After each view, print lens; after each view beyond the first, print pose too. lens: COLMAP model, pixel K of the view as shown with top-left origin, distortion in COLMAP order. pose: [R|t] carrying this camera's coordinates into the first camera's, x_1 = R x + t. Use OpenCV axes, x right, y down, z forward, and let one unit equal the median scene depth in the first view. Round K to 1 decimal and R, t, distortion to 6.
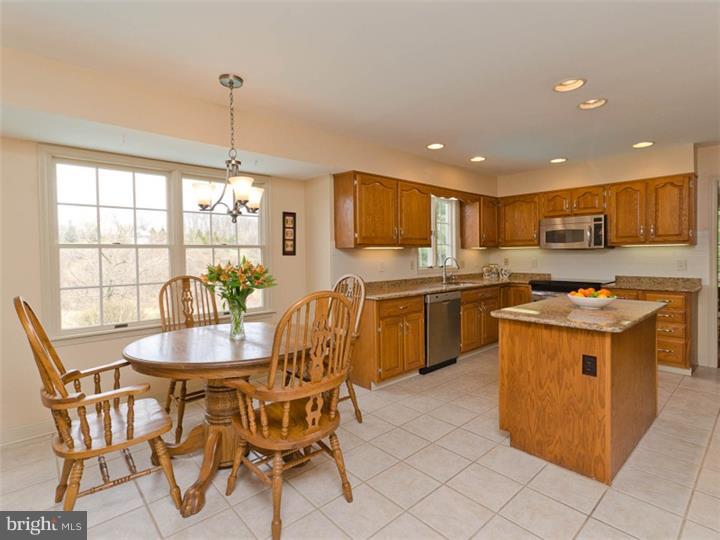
lens RADIAL K [[367.1, 0, 377.4], [0, 367.1, 258.5], [0, 0, 1]] dist [-0.003780, -0.000165]
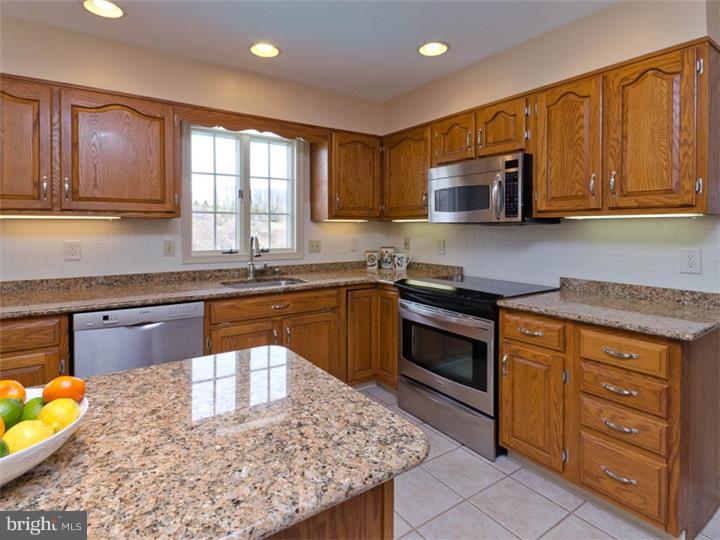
lens RADIAL K [[390.1, 0, 359.6], [0, 390.1, 231.0], [0, 0, 1]] dist [0.001437, -0.000237]
pose [[0.988470, 0.013544, -0.150809, 0.479334], [-0.014255, 0.999892, -0.003631, -0.010894], [0.150744, 0.005739, 0.988556, 0.450306]]
